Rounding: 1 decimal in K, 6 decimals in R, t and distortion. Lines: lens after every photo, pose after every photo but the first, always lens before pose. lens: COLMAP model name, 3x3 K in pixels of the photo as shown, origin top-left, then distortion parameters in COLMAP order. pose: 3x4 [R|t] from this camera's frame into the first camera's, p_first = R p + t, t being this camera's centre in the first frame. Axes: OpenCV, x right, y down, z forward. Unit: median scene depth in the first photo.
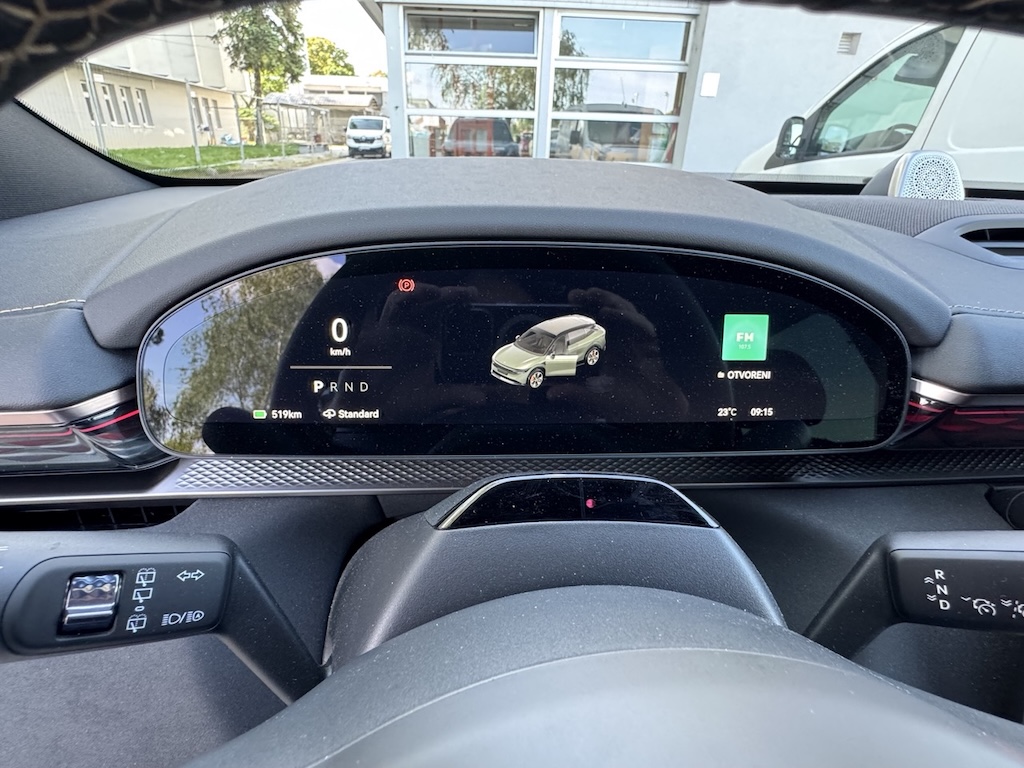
lens RADIAL K [[519.0, 0, 510.1], [0, 519.0, 381.5], [0, 0, 1]] dist [-0.001643, 0.000248]
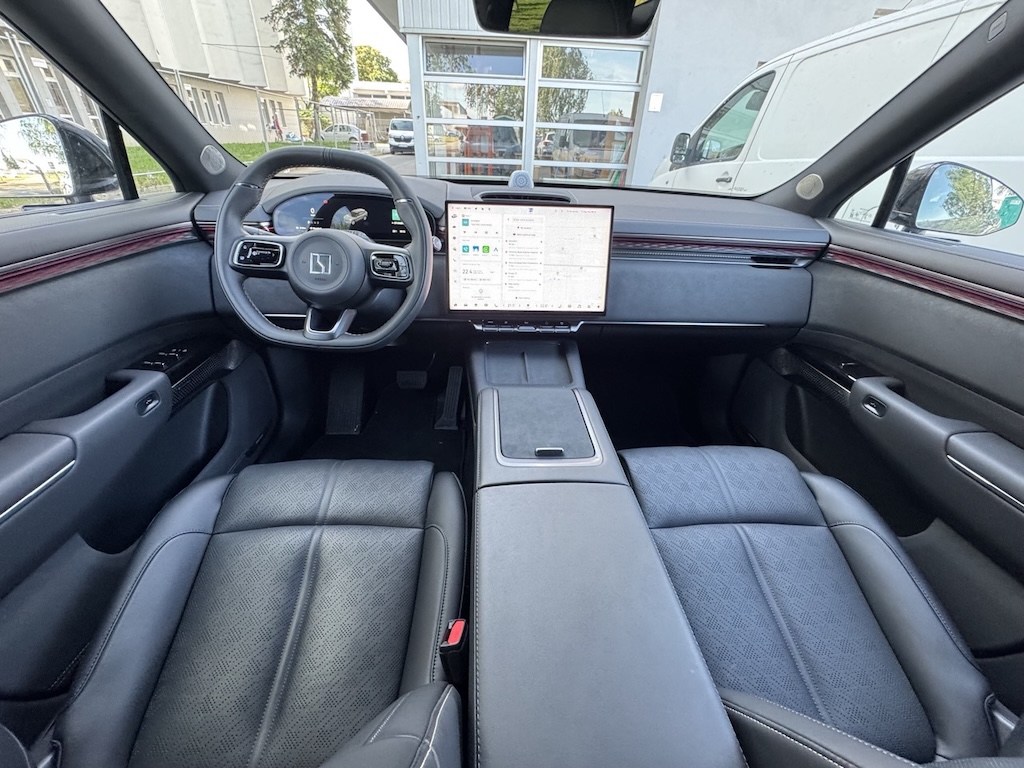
lens RADIAL K [[411.9, 0, 519.6], [0, 411.9, 376.6], [0, 0, 1]] dist [0.003967, -0.000071]
pose [[0.999838, 0.017350, -0.004856, 0.054266], [-0.016878, 0.996278, 0.084533, 0.035461], [0.006305, -0.084437, 0.996409, -0.097717]]
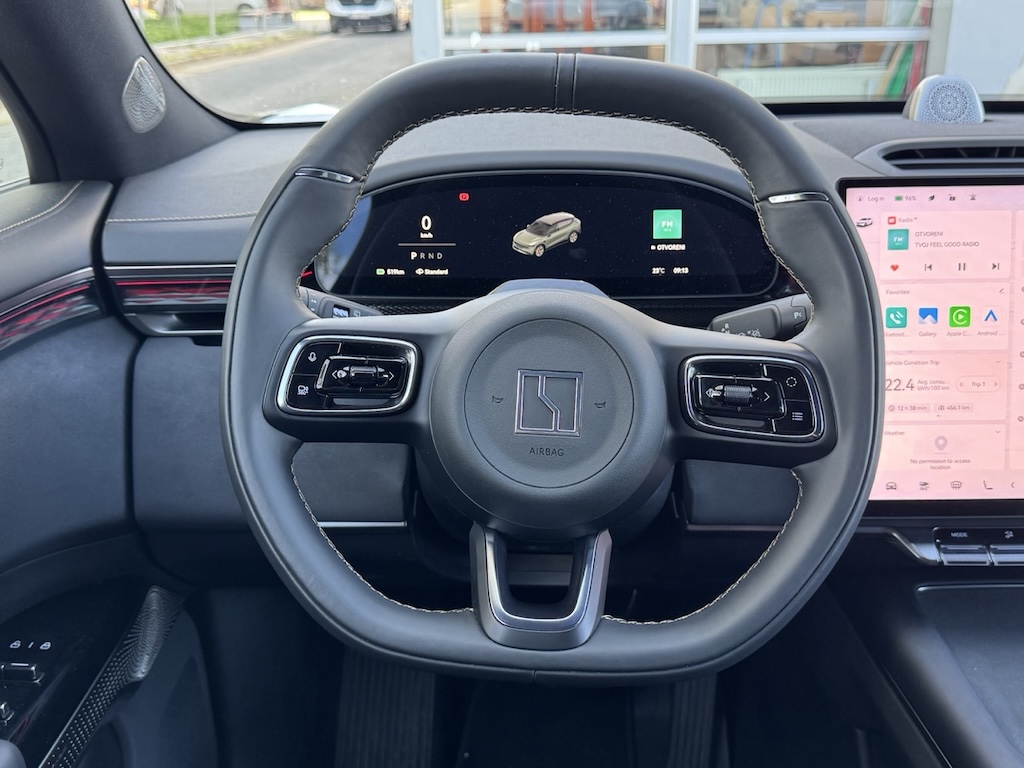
lens RADIAL K [[1033.1, 0, 541.3], [0, 1033.1, 377.0], [0, 0, 1]] dist [0.047957, 0.000000]
pose [[0.995557, -0.009540, -0.093679, 0.011870], [0.002118, 0.996872, -0.079006, 0.021687], [0.094140, 0.078457, 0.992463, -0.074563]]
